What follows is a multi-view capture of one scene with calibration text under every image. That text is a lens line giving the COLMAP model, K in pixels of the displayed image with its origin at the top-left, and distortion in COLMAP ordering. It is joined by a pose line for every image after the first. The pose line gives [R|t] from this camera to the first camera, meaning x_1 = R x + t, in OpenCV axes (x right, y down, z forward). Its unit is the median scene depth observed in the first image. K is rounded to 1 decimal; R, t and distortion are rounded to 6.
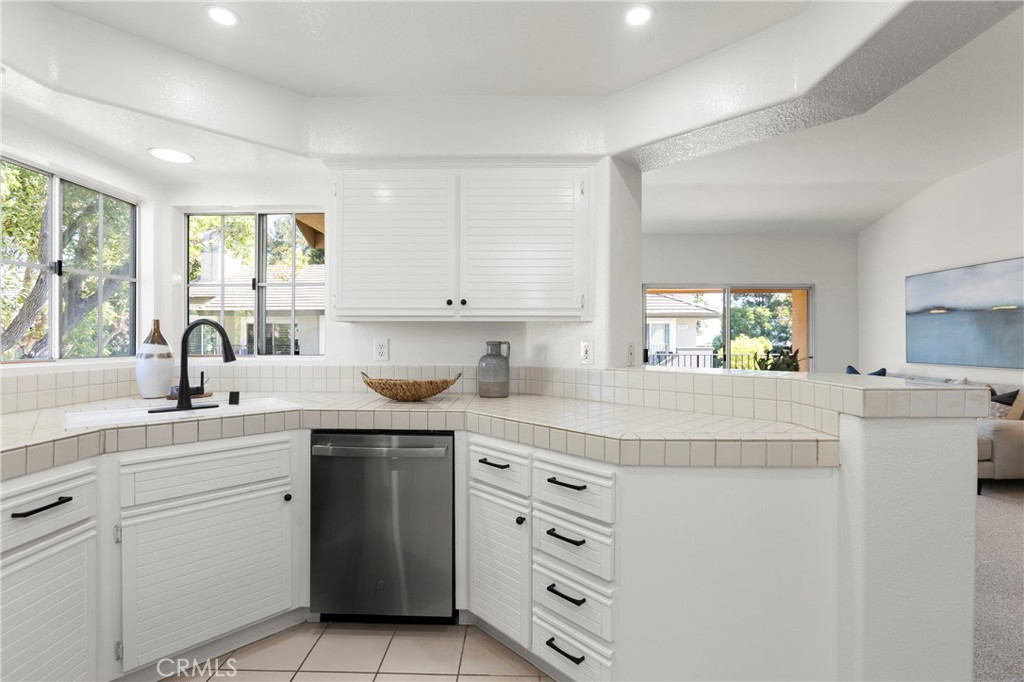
lens RADIAL K [[457.4, 0, 513.4], [0, 457.4, 340.6], [0, 0, 1]] dist [-0.014603, 0.001733]
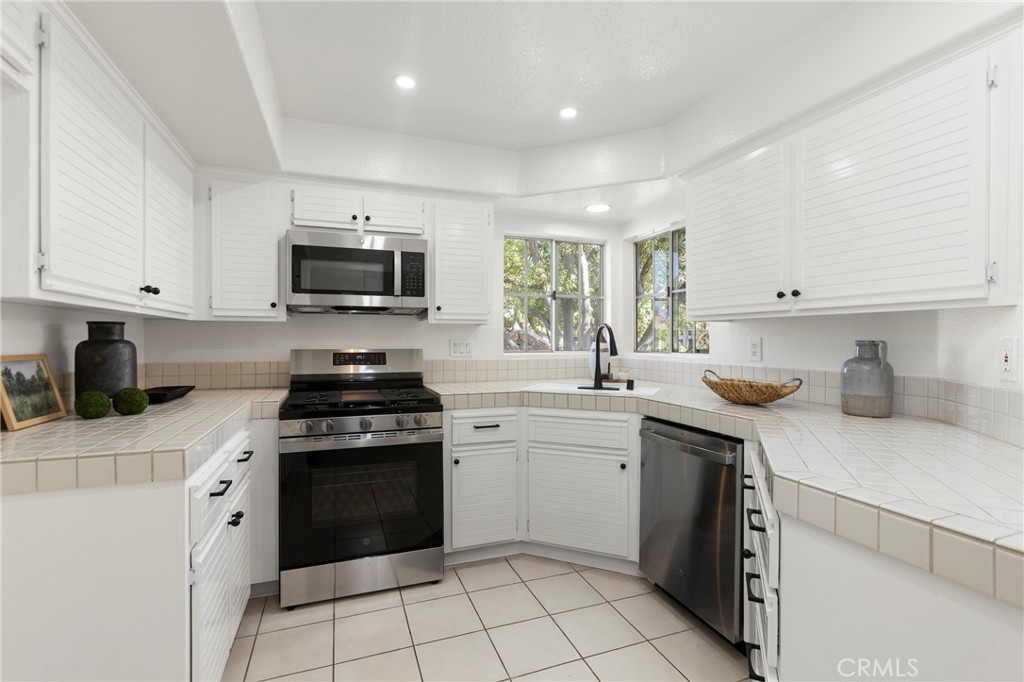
lens RADIAL K [[457.4, 0, 508.6], [0, 457.4, 338.4], [0, 0, 1]] dist [-0.014603, 0.001733]
pose [[0.381209, -0.002382, -0.924486, 0.444703], [-0.000805, 0.999995, -0.002908, 0.000946], [0.924489, 0.001853, 0.381205, 0.197176]]
